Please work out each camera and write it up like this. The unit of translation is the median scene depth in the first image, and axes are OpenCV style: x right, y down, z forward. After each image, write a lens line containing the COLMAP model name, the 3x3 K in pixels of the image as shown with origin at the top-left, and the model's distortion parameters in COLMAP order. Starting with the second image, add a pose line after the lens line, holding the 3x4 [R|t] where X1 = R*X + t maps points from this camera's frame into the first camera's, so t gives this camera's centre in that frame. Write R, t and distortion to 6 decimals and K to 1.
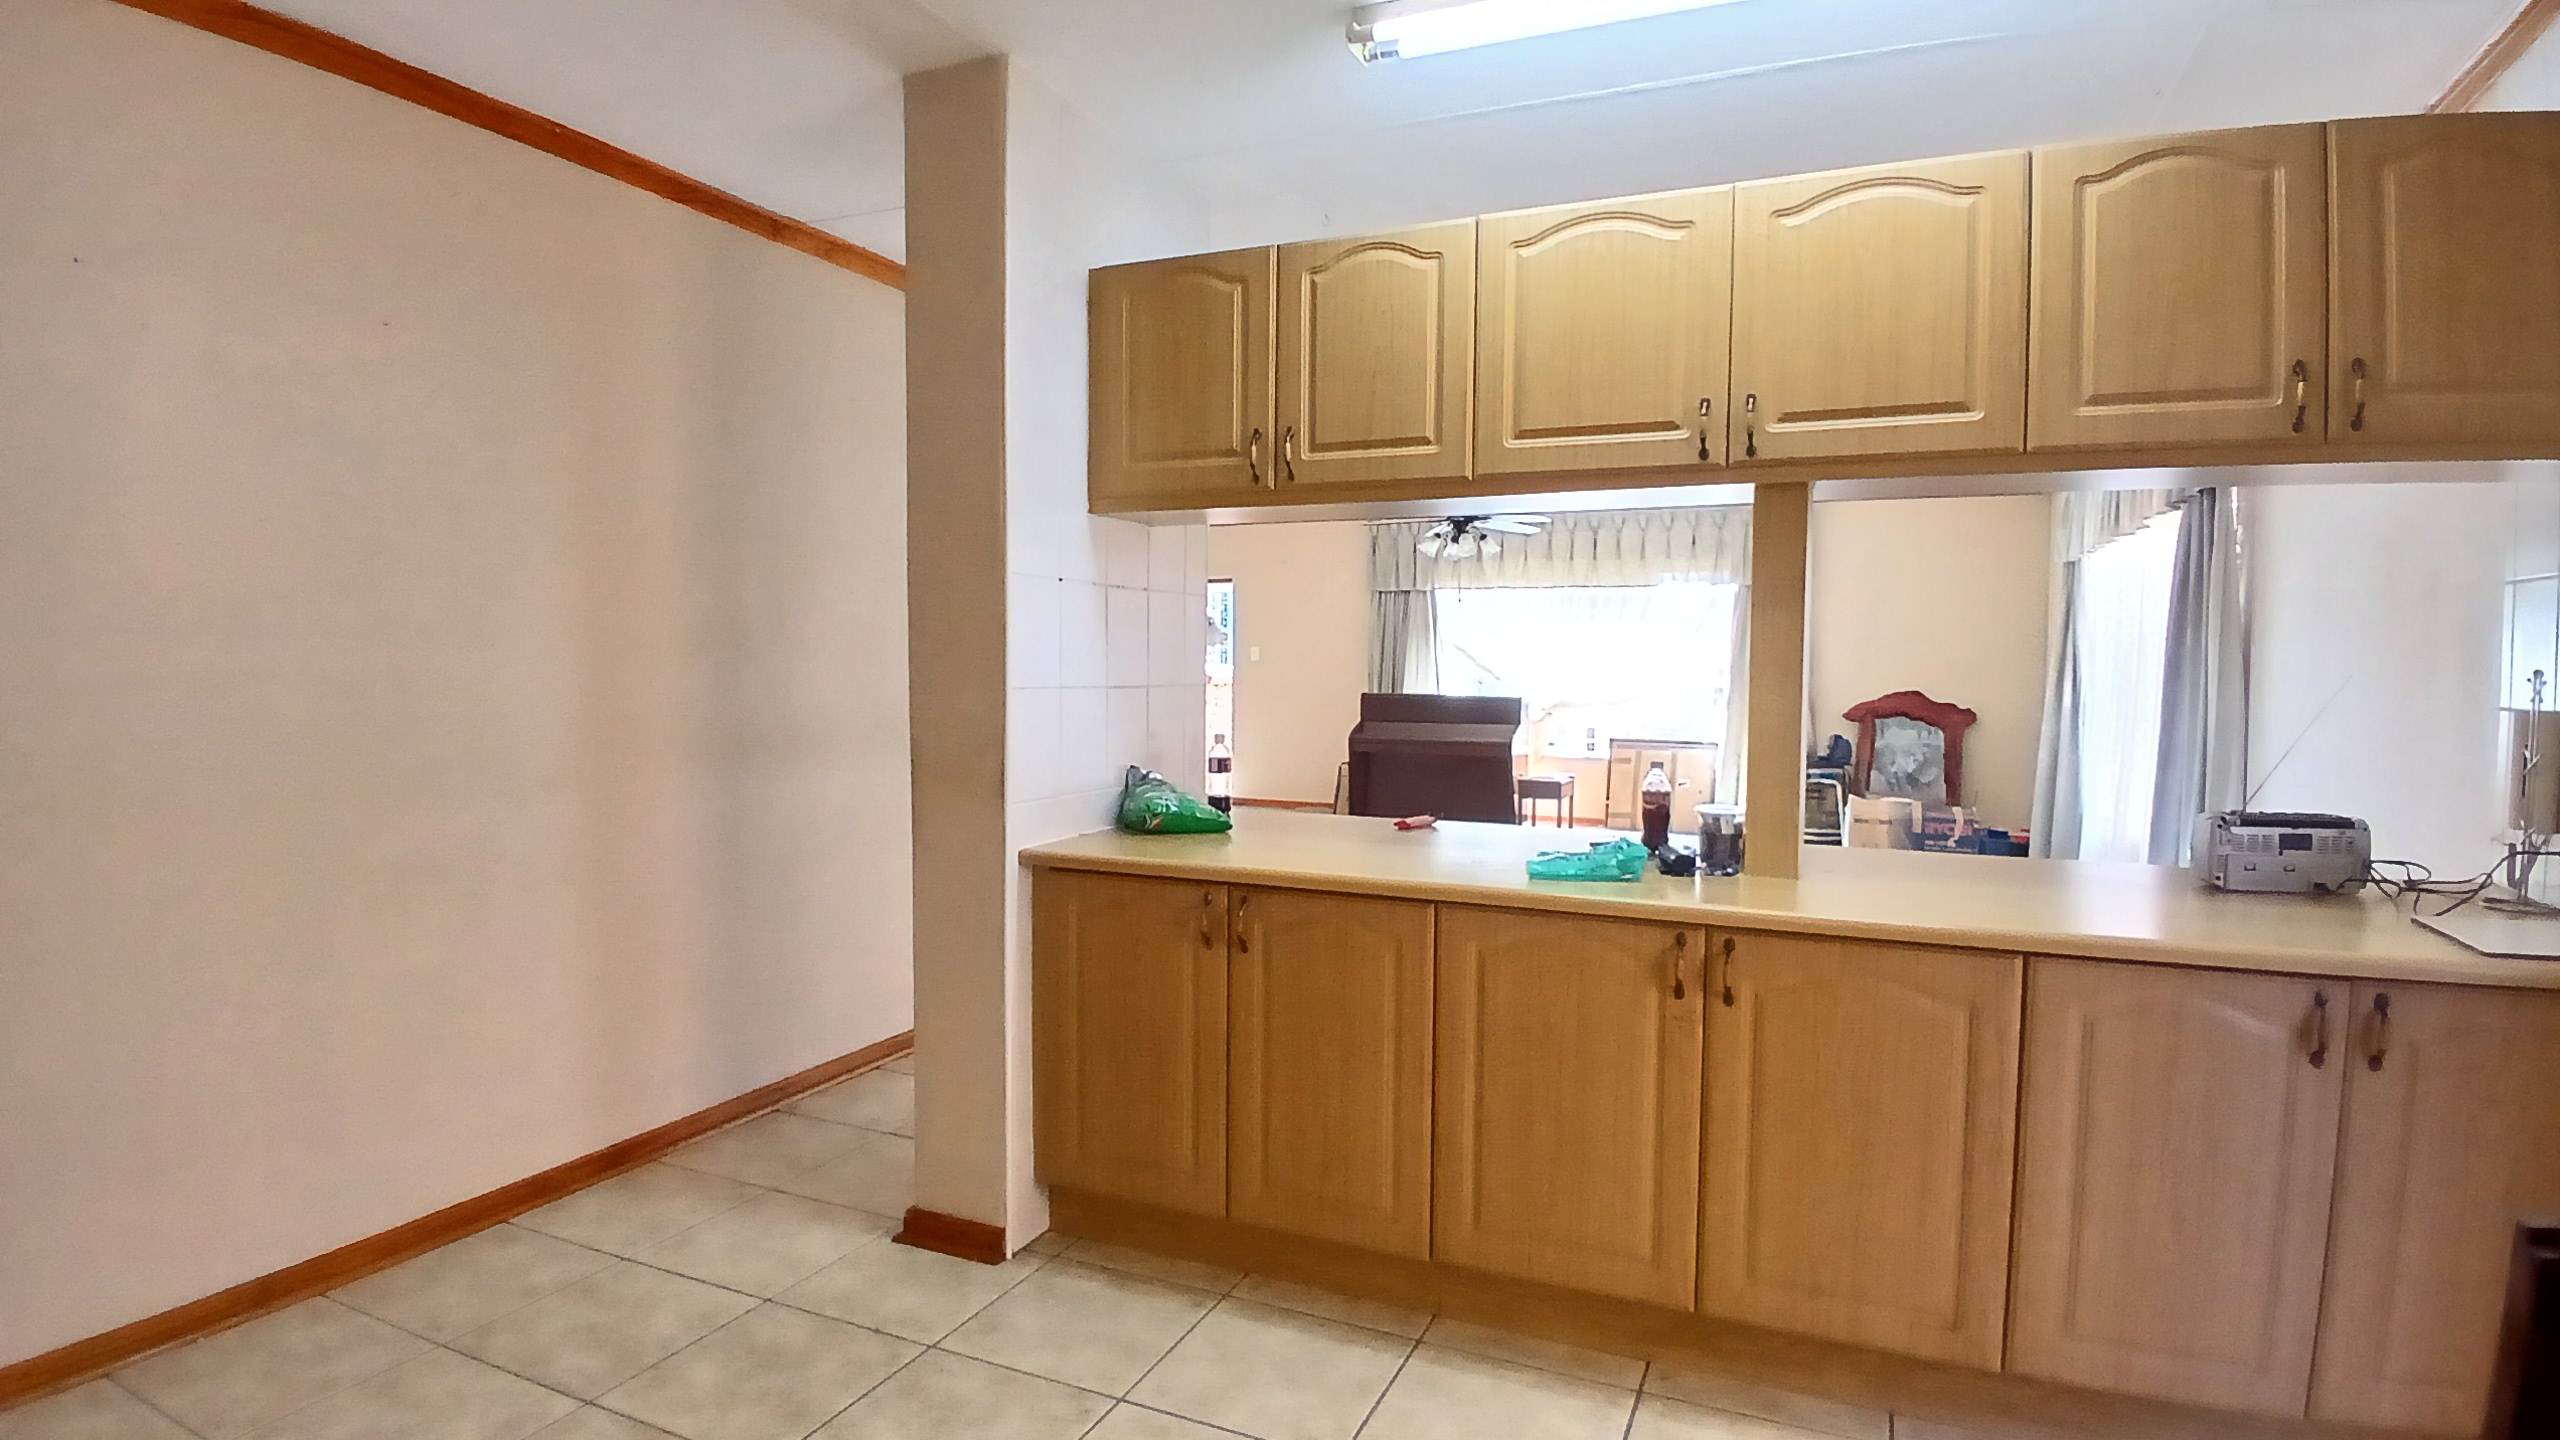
lens RADIAL K [[1282.4, 0, 1280.0], [0, 1282.4, 720.0], [0, 0, 1]] dist [0.001492, -0.039491]
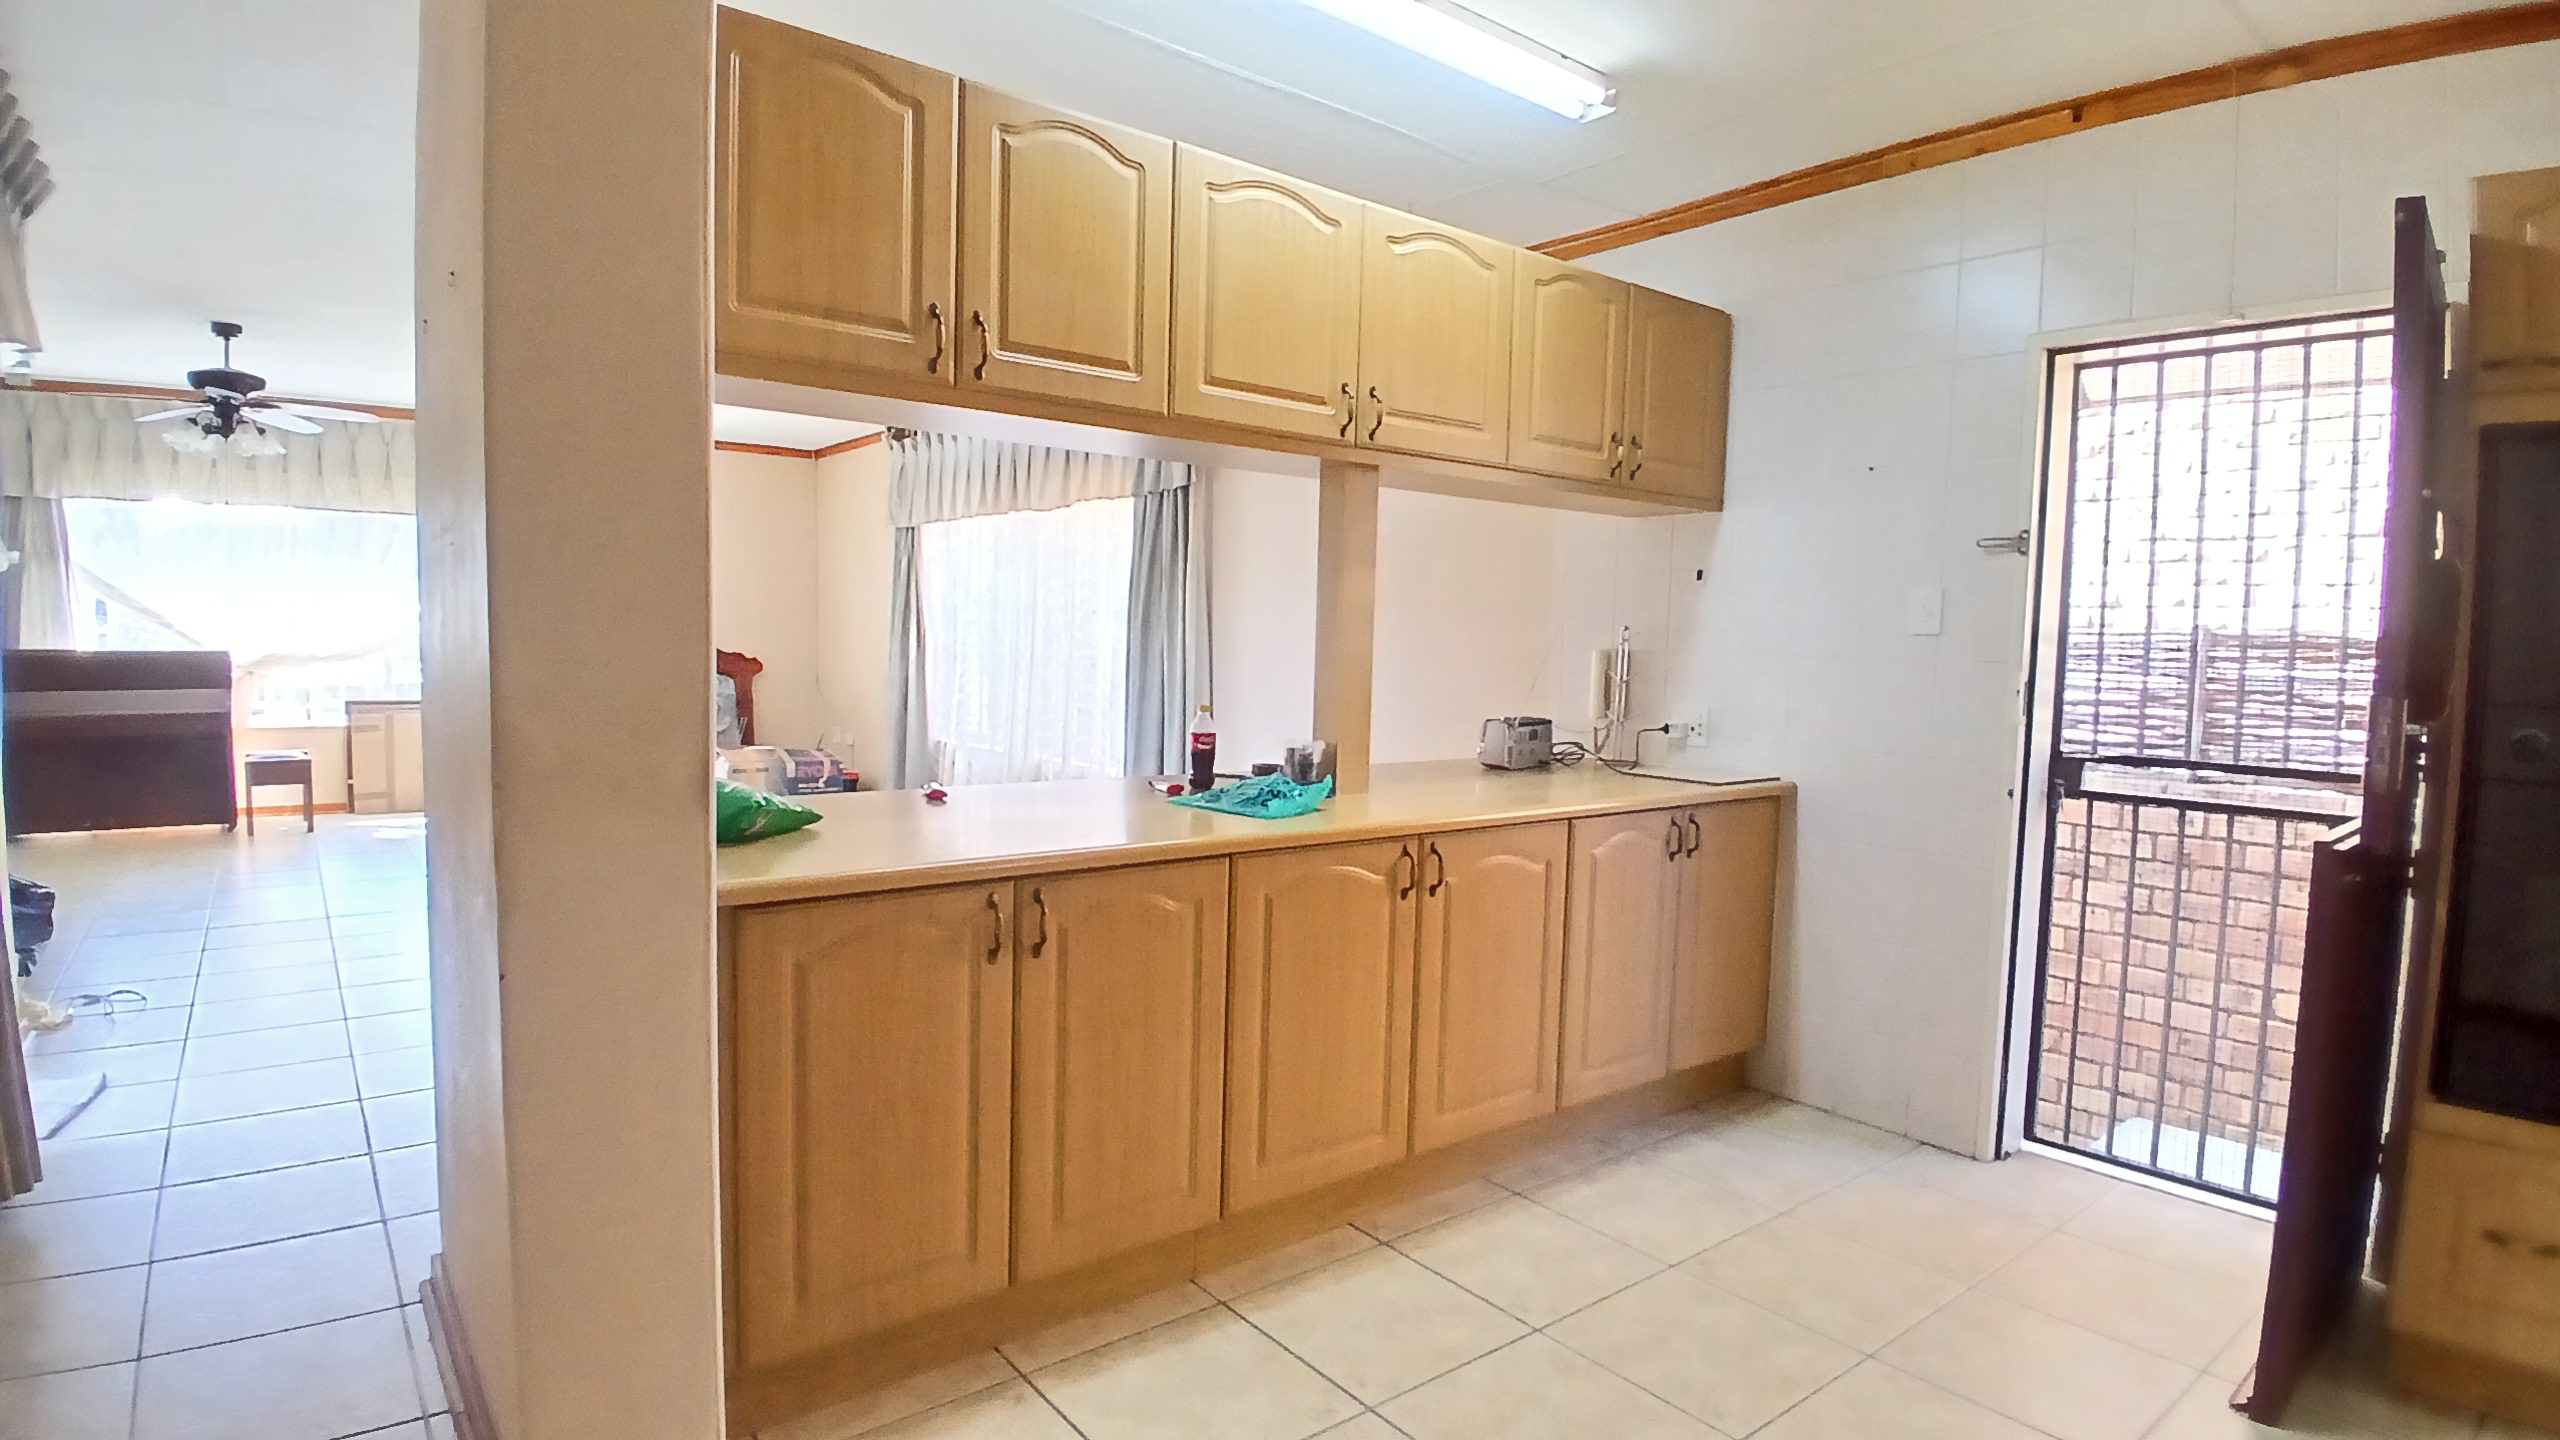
lens RADIAL K [[1282.4, 0, 1280.0], [0, 1282.4, 720.0], [0, 0, 1]] dist [0.001492, -0.039491]
pose [[0.466336, -0.054626, 0.882919, -0.656524], [0.020773, 0.998493, 0.050805, -0.008273], [-0.884364, -0.005351, 0.466768, 0.466902]]
